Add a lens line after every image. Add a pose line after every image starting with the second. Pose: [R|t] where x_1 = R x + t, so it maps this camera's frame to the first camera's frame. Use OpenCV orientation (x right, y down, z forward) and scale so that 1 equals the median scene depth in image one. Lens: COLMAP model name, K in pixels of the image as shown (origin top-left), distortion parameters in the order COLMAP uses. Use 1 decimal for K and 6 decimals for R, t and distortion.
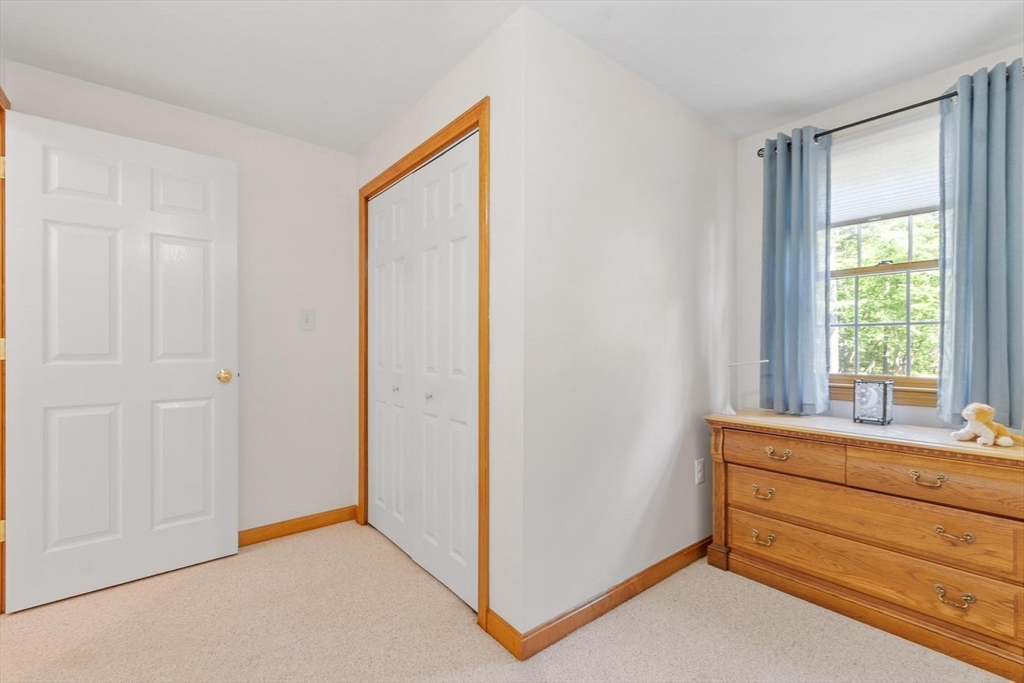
lens RADIAL K [[456.6, 0, 511.4], [0, 456.6, 346.1], [0, 0, 1]] dist [0.000551, 0.000365]
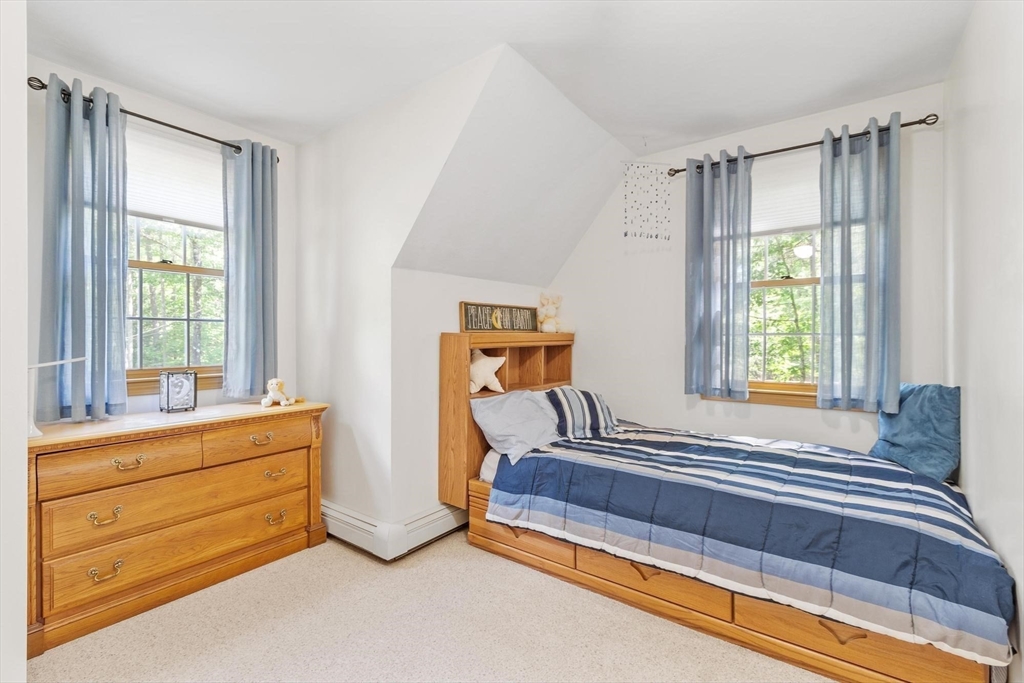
lens RADIAL K [[456.6, 0, 510.9], [0, 456.6, 338.8], [0, 0, 1]] dist [0.000551, 0.000365]
pose [[-0.249840, -0.004098, 0.968279, -0.479259], [0.002357, 0.999986, 0.004840, -0.005203], [-0.968284, 0.003492, -0.249826, 0.542353]]
